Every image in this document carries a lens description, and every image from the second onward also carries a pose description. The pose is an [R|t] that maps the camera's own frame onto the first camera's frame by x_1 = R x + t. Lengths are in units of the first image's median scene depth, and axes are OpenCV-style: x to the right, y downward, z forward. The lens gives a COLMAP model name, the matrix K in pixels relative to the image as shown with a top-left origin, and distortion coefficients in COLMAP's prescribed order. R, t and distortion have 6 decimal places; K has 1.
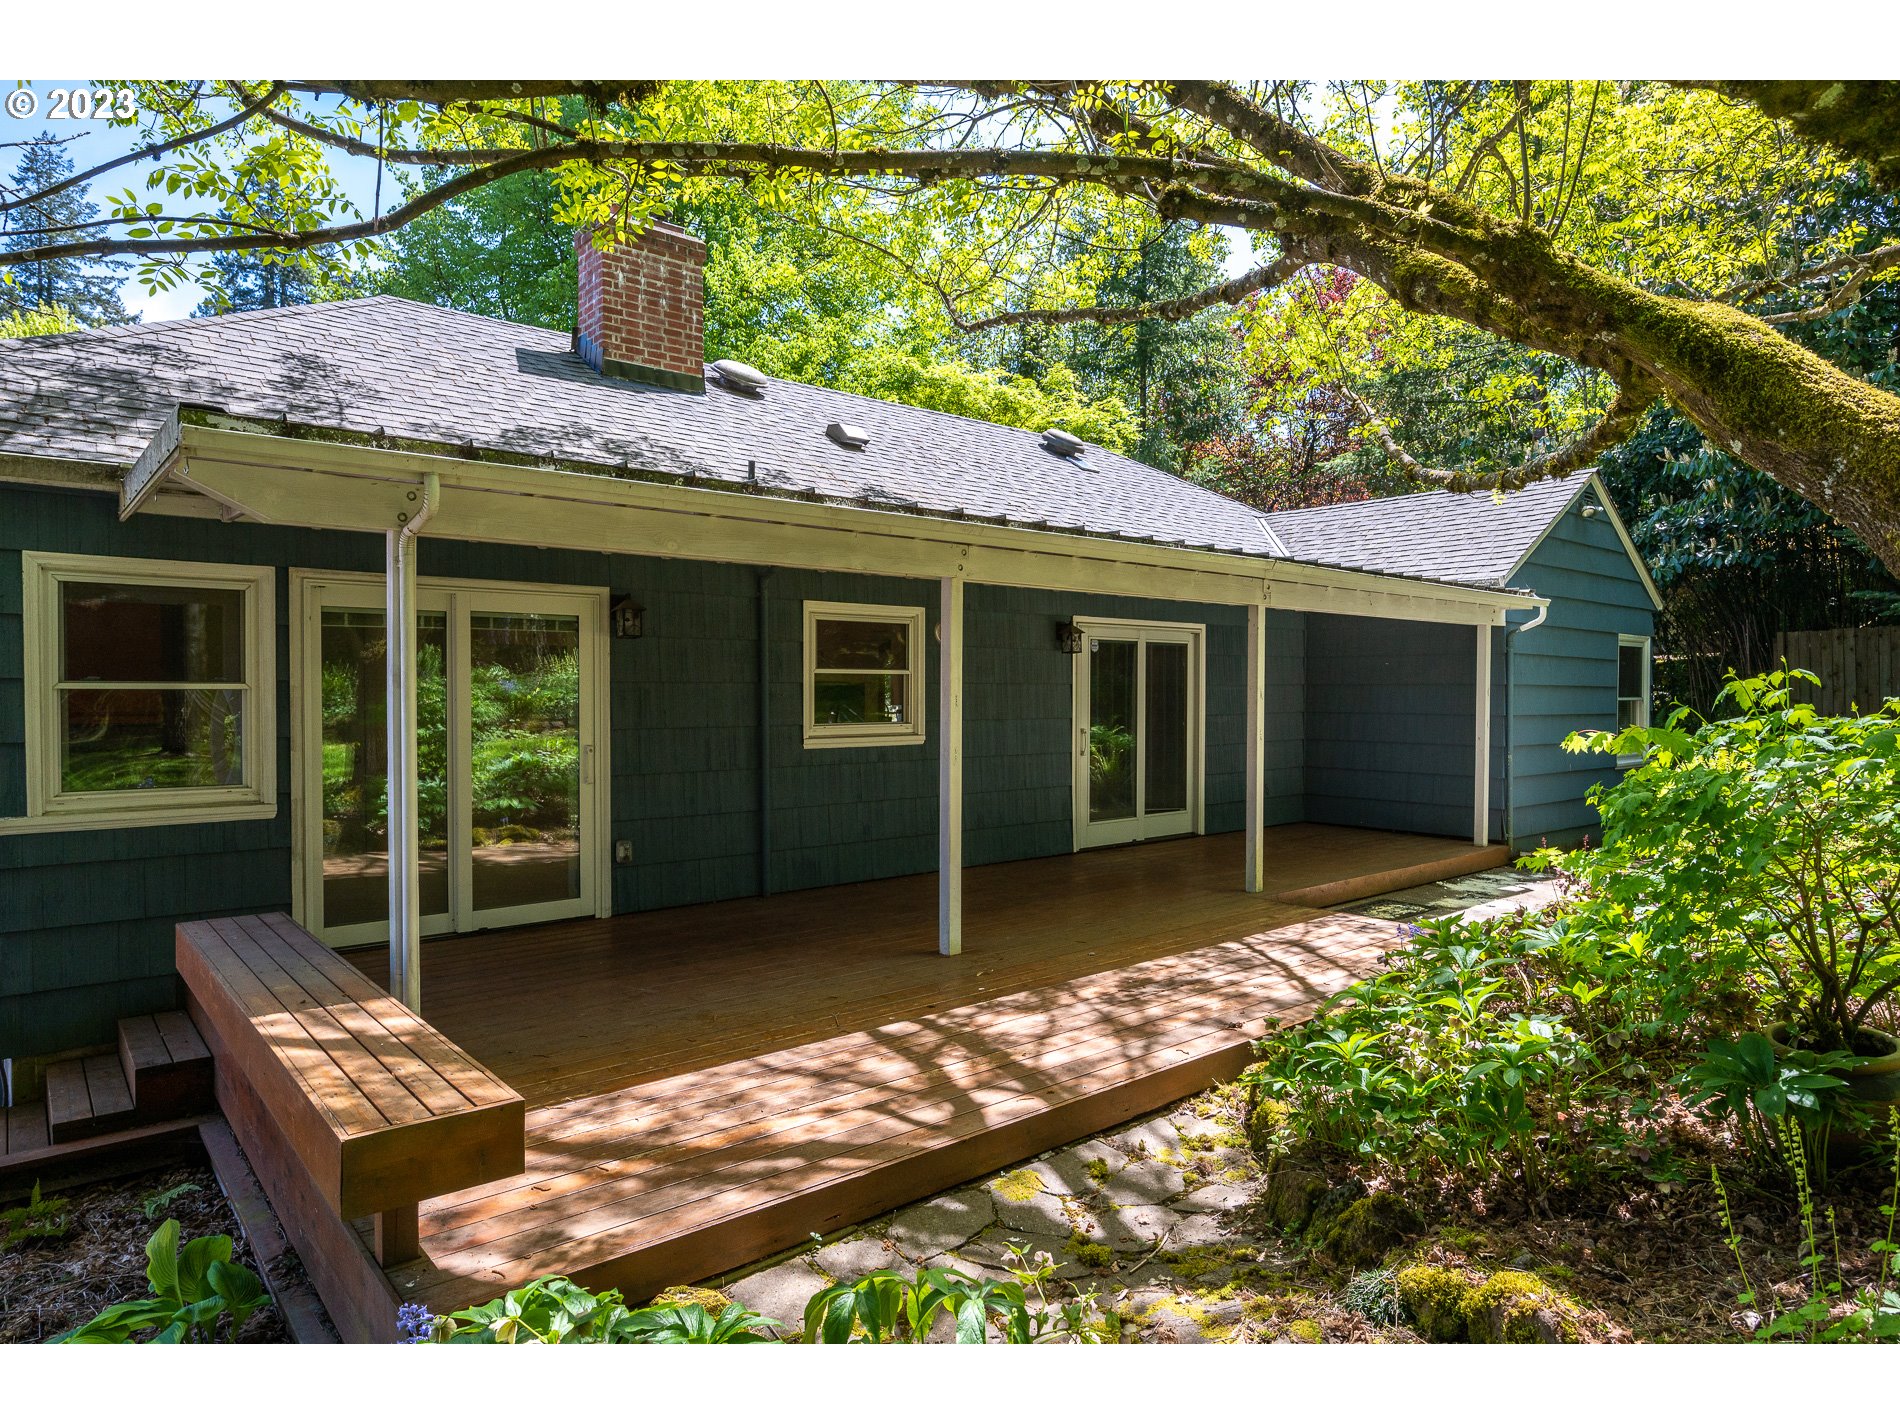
lens RADIAL K [[1261.1, 0, 1001.4], [0, 1261.1, 712.1], [0, 0, 1]] dist [0.003165, 0.002214]
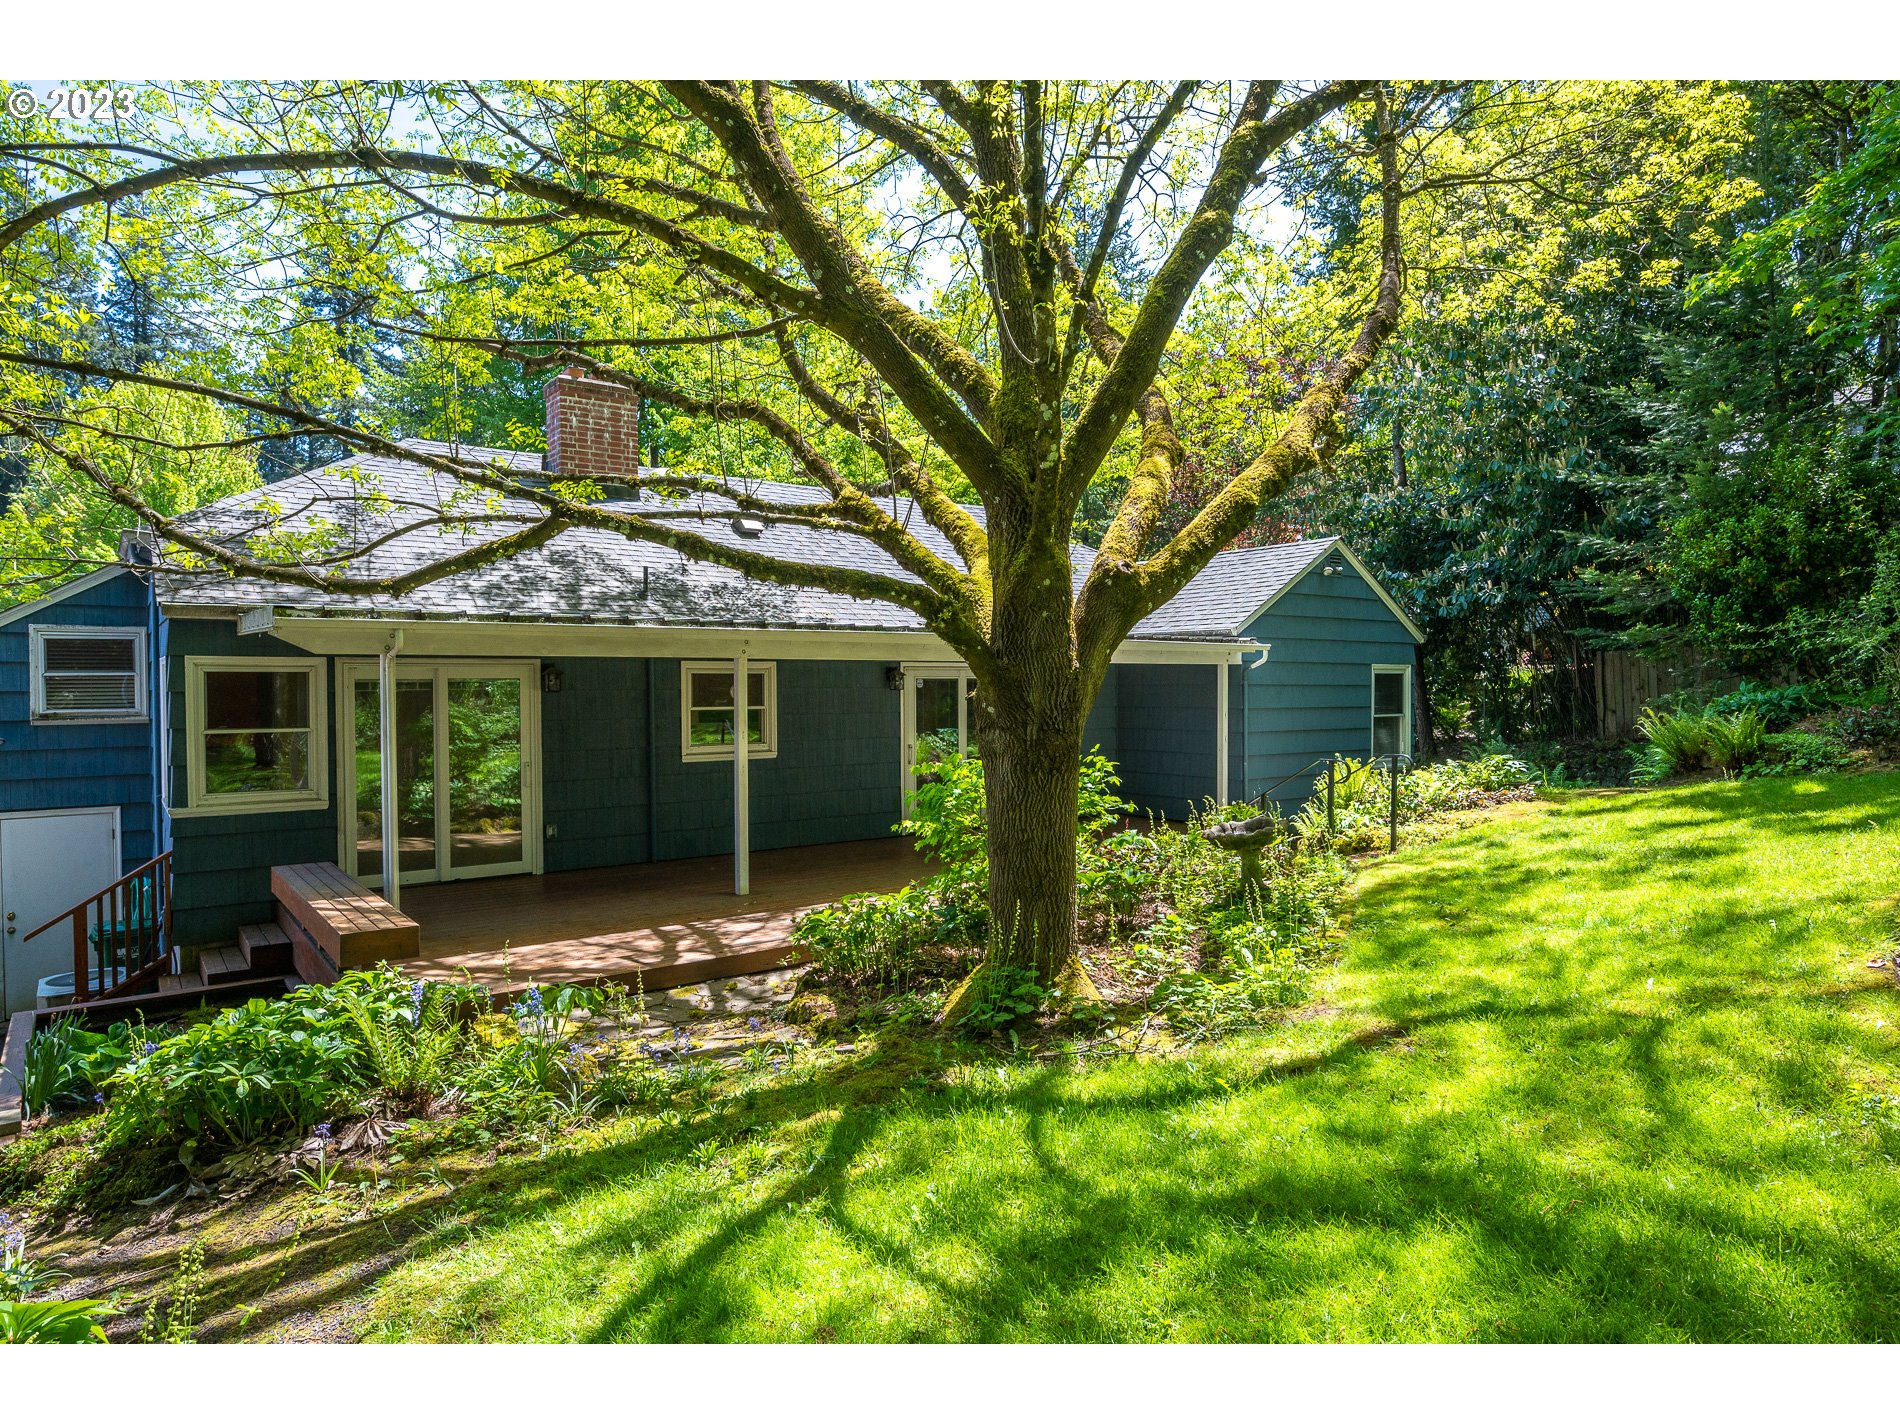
lens RADIAL K [[1194.7, 0, 950.0], [0, 1194.7, 712.5], [0, 0, 1]] dist [0.003744, -0.000453]
pose [[0.998503, -0.005354, -0.054435, 0.267083], [0.005282, 0.999985, -0.001462, -0.029301], [0.054442, 0.001172, 0.998516, -0.426881]]
